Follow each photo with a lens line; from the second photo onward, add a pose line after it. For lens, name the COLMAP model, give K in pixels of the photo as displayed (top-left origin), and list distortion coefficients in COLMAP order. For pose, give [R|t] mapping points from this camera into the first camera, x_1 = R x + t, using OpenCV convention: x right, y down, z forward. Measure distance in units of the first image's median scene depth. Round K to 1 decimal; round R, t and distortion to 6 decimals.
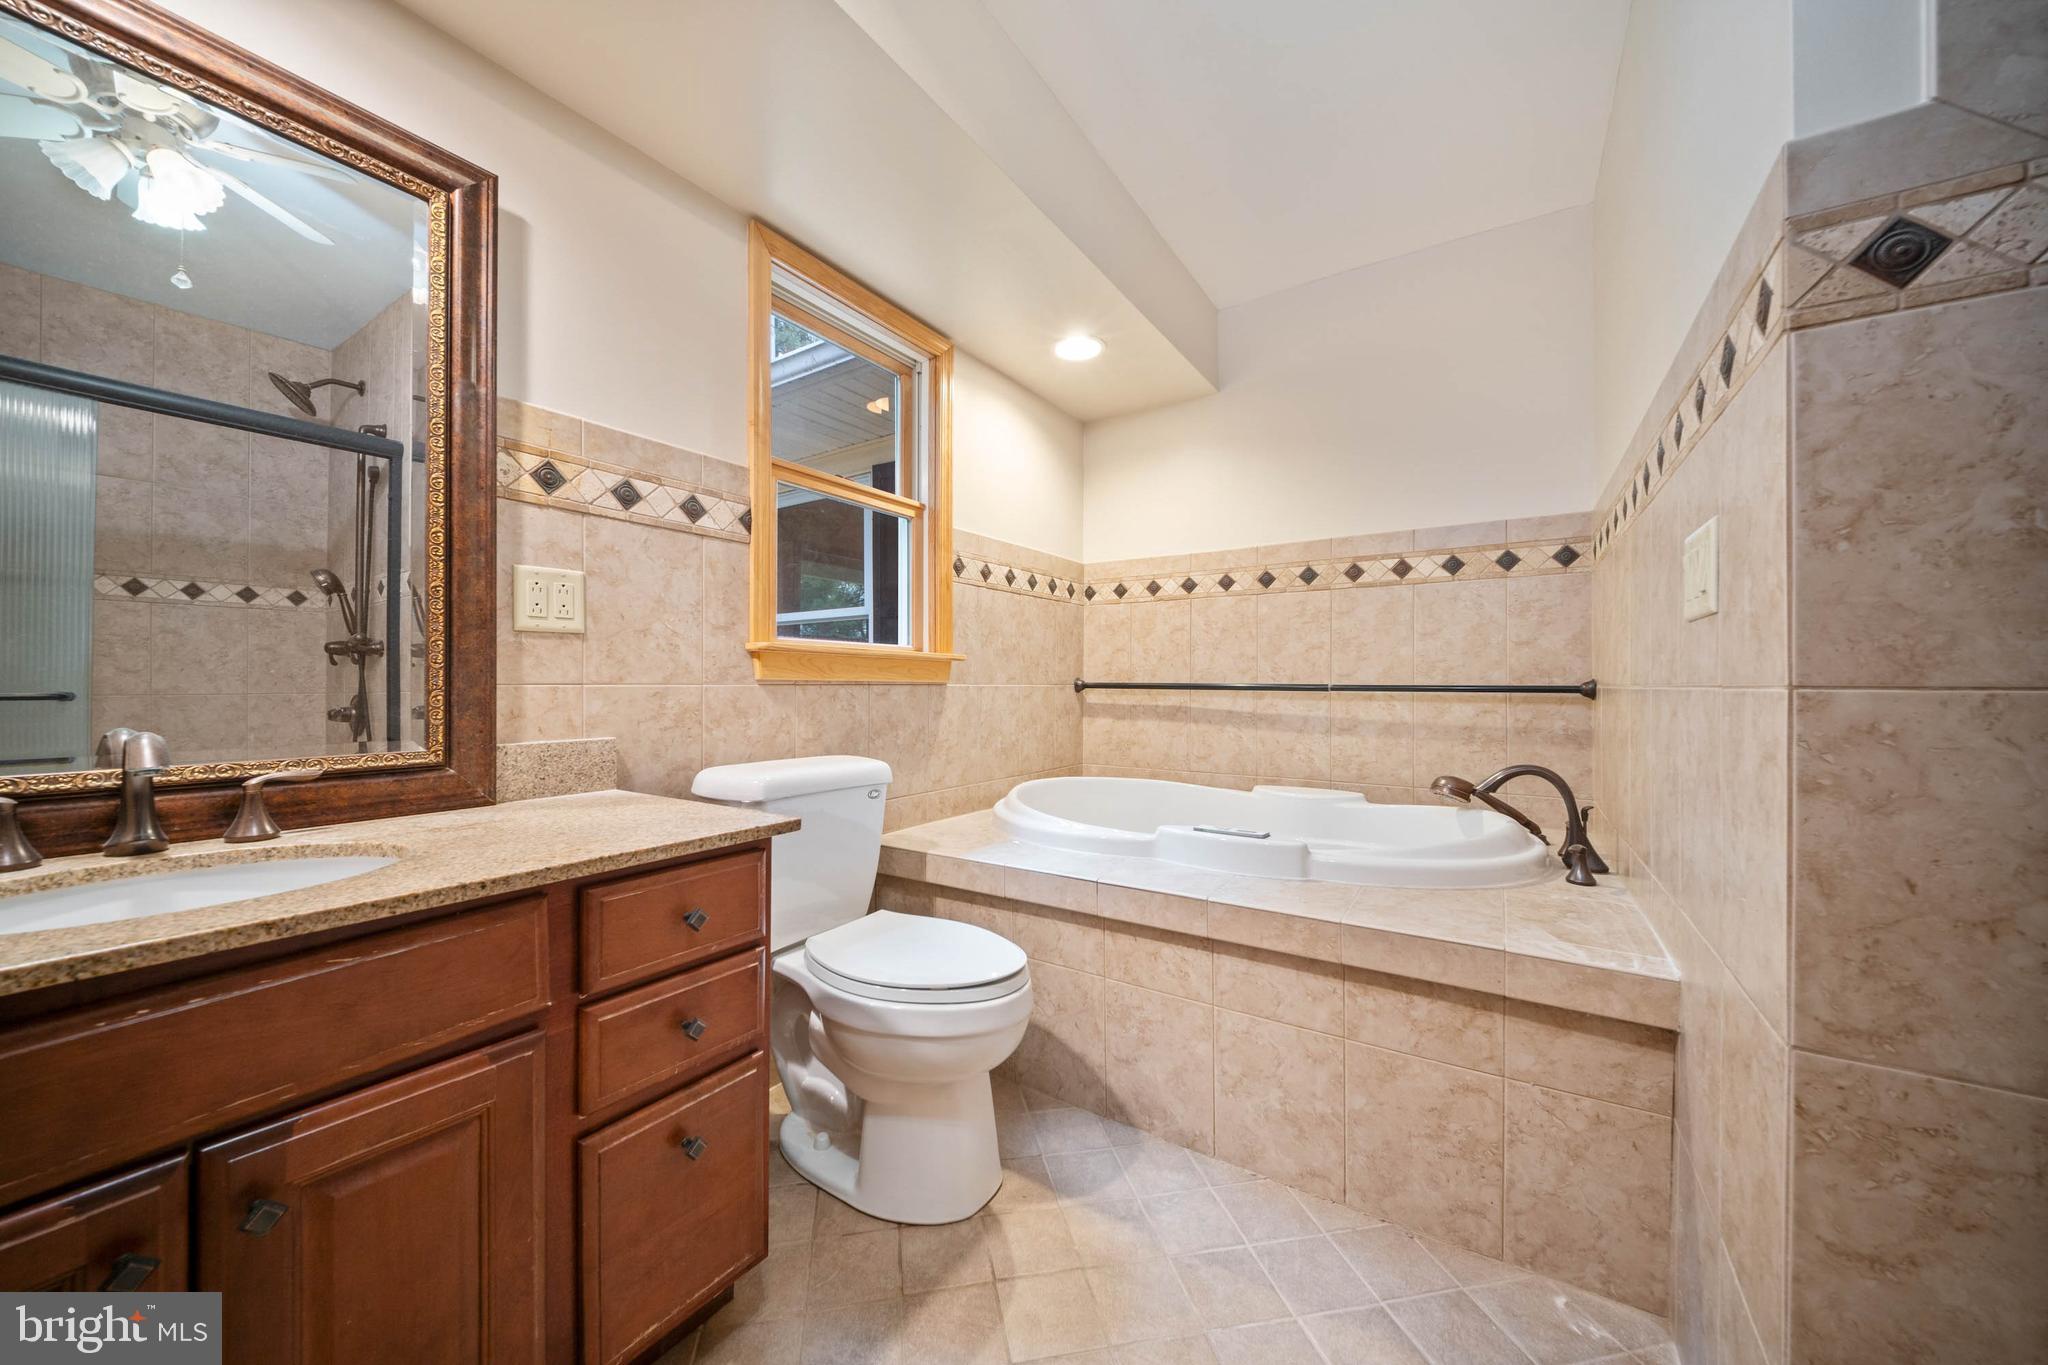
lens RADIAL K [[727.0, 0, 1006.8], [0, 727.0, 682.0], [0, 0, 1]] dist [-0.001929, -0.000232]
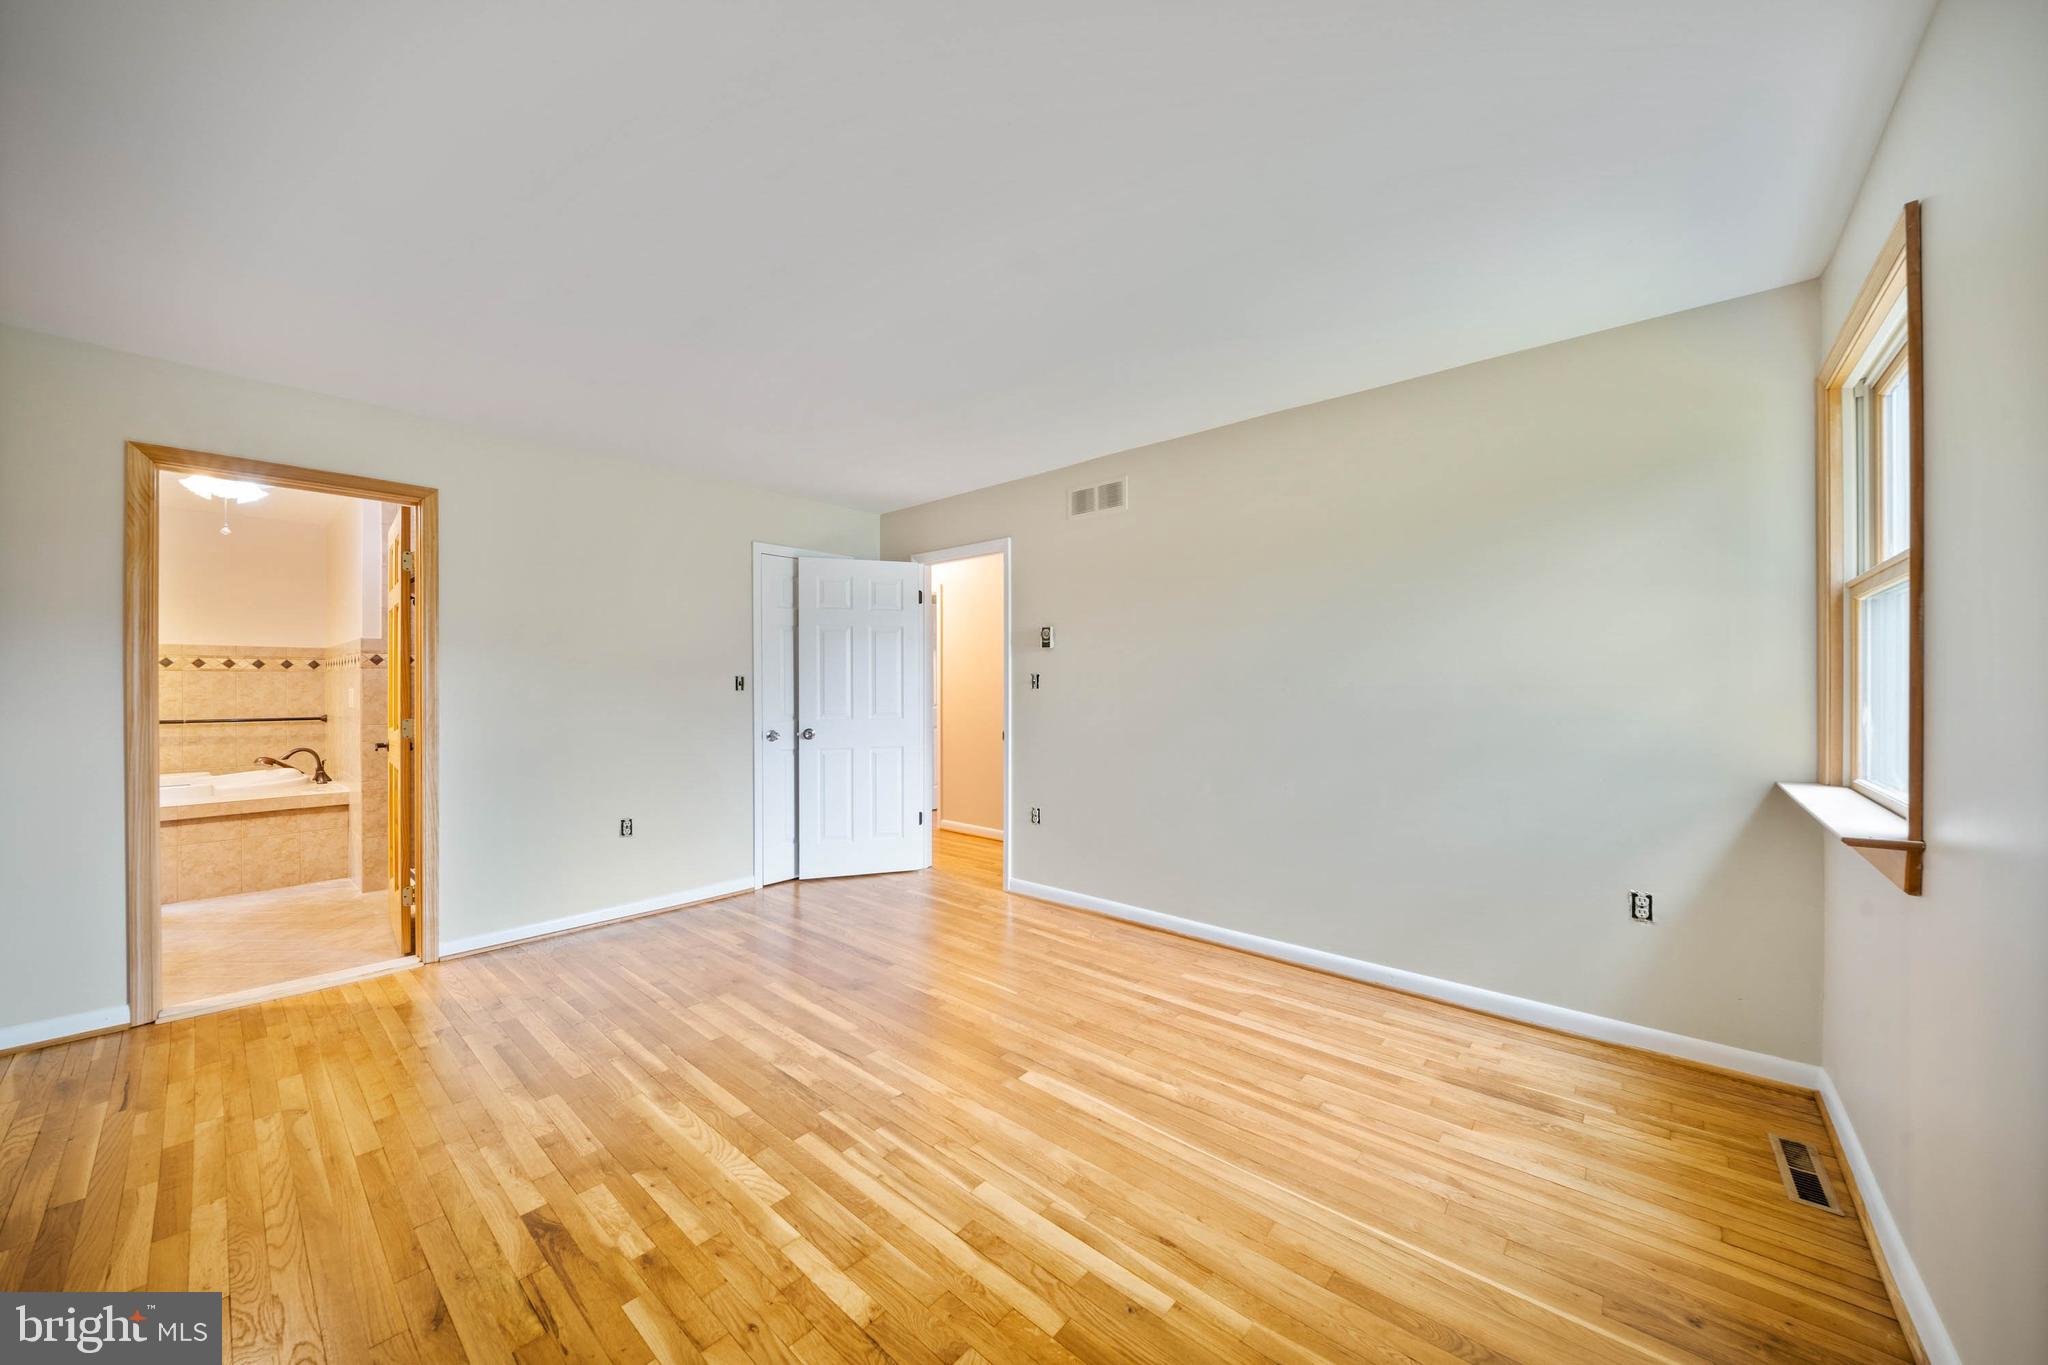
lens RADIAL K [[727.0, 0, 1006.6], [0, 727.0, 682.1], [0, 0, 1]] dist [-0.001929, -0.000232]
pose [[0.131948, 0.001677, 0.991255, -1.383431], [-0.001421, 0.999998, -0.001503, -0.113711], [-0.991256, -0.001210, 0.131951, -1.683842]]
